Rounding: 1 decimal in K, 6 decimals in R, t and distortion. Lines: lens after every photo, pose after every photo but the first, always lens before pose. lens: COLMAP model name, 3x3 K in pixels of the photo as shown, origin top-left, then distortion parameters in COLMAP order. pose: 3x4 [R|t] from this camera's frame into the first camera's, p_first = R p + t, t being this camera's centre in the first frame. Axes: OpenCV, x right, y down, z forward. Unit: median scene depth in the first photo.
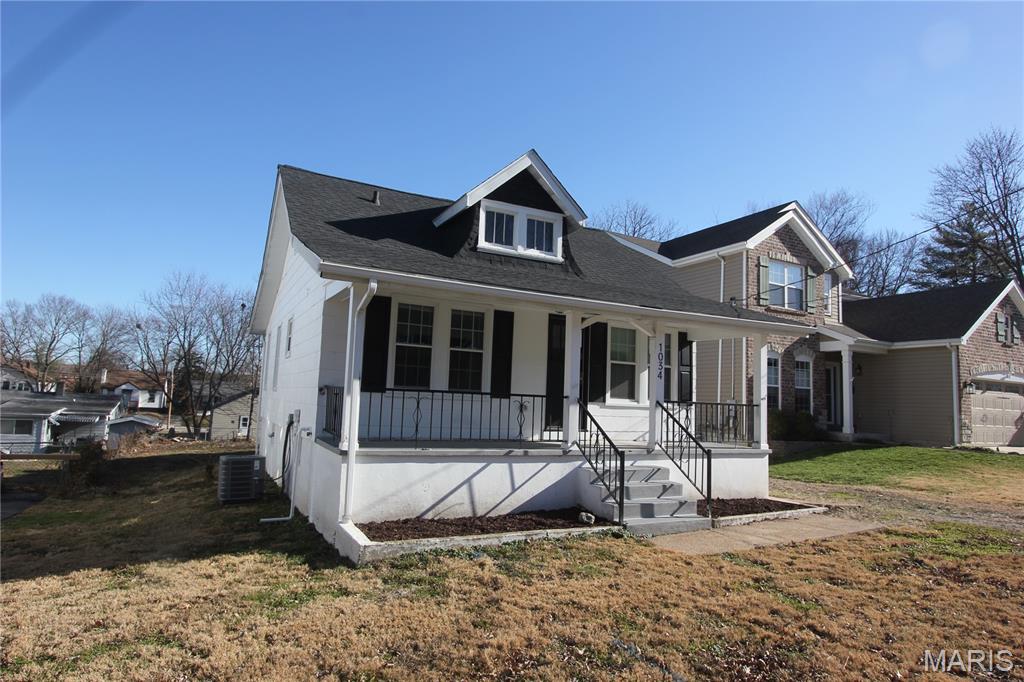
lens RADIAL K [[607.8, 0, 512.0], [0, 607.8, 341.0], [0, 0, 1]] dist [-0.002026, 0.001118]
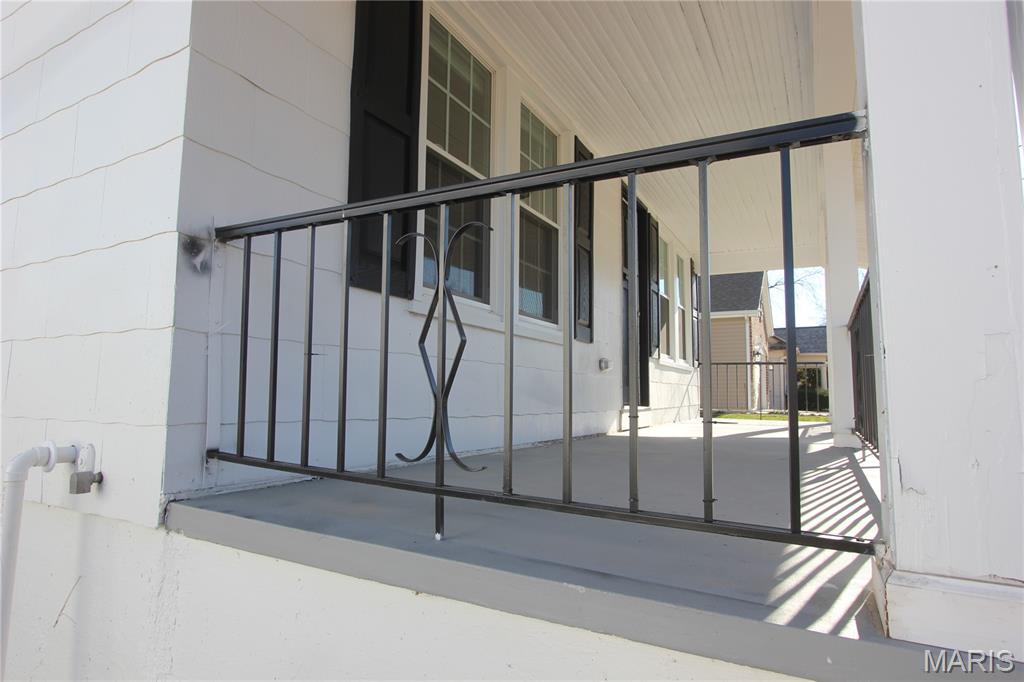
lens RADIAL K [[565.7, 0, 504.0], [0, 565.7, 338.4], [0, 0, 1]] dist [-0.004169, -0.000319]
pose [[0.835248, 0.026245, 0.549246, -0.266018], [-0.036608, 0.999298, 0.007922, 0.084301], [-0.548653, -0.026724, 0.835623, 0.643612]]
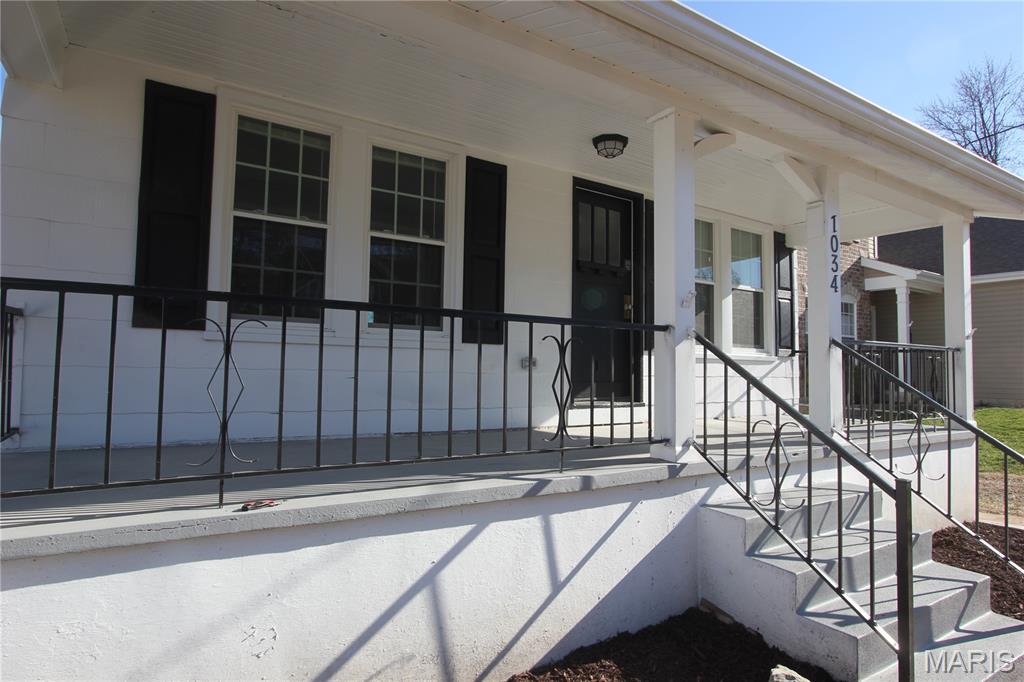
lens RADIAL K [[565.7, 0, 504.0], [0, 565.7, 338.4], [0, 0, 1]] dist [-0.004169, -0.000319]
pose [[0.996793, -0.020422, 0.077378, -0.034242], [0.016918, 0.998814, 0.045662, 0.065105], [-0.078218, -0.044206, 0.995956, 0.519300]]
